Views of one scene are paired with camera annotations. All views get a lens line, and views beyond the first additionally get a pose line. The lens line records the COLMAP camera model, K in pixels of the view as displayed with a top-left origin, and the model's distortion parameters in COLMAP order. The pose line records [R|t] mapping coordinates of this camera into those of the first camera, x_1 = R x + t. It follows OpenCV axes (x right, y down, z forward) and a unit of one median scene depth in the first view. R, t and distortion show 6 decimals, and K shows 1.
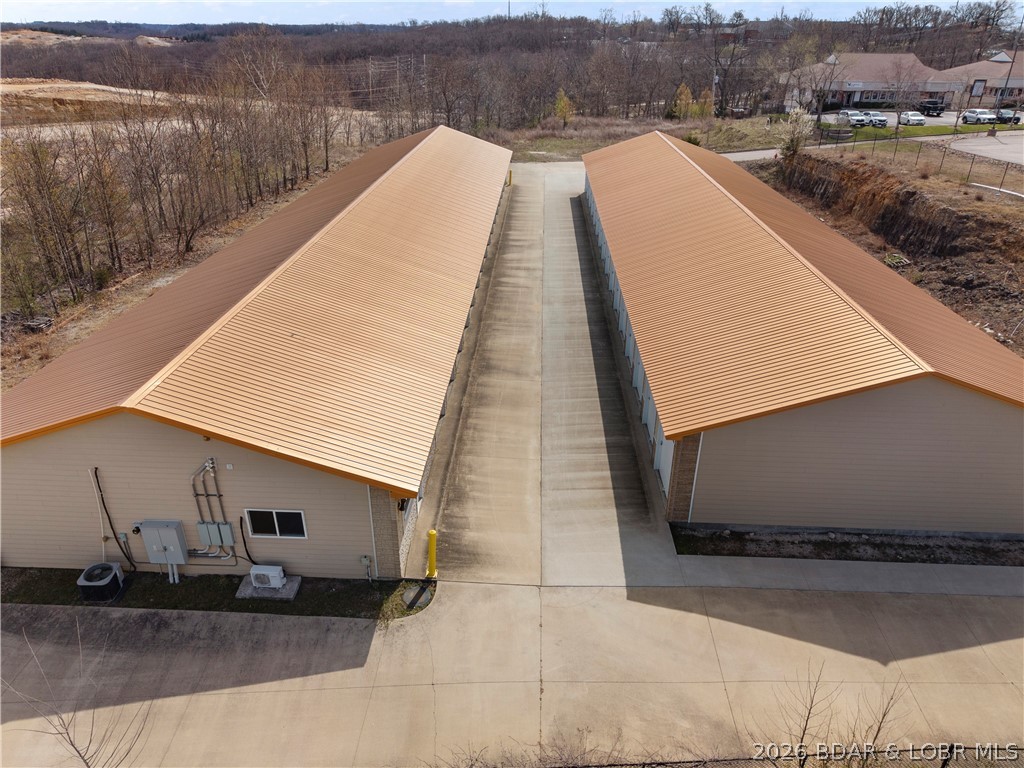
lens RADIAL K [[684.2, 0, 512.0], [0, 684.2, 384.0], [0, 0, 1]] dist [0.044179, -0.032062]
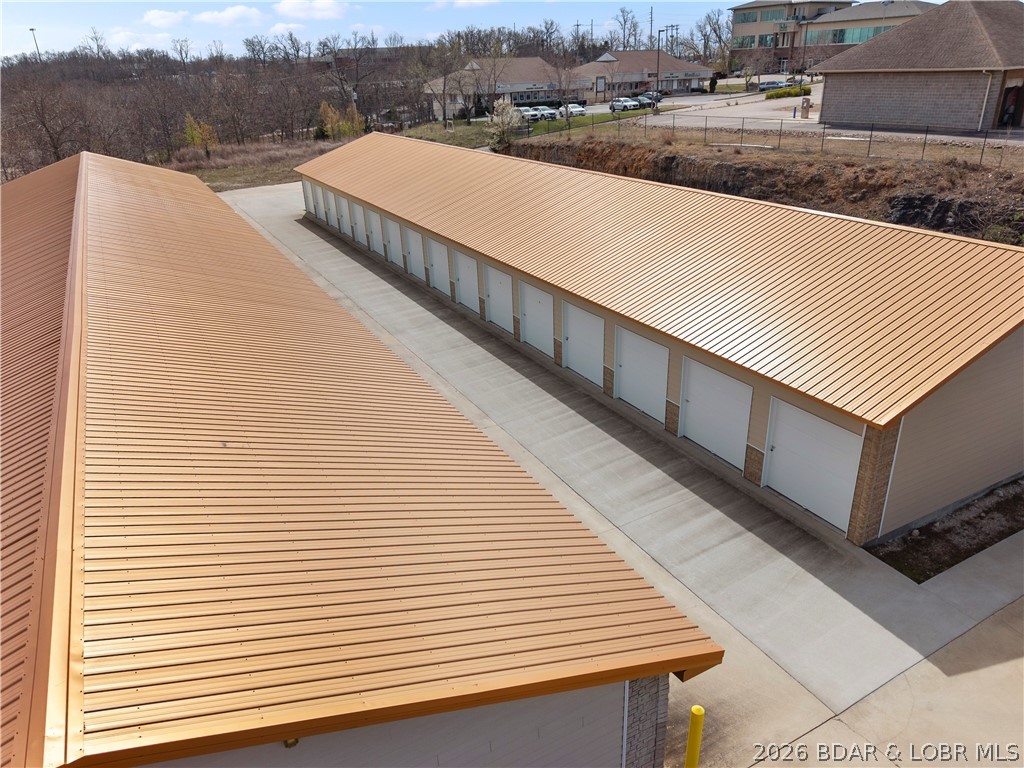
lens RADIAL K [[721.7, 0, 512.0], [0, 721.7, 384.0], [0, 0, 1]] dist [0.002828, 0.001072]
pose [[0.859231, -0.242893, 0.450250, -0.348721], [0.269289, 0.963043, 0.005630, -0.059173], [-0.434978, 0.116410, 0.892885, 0.422541]]
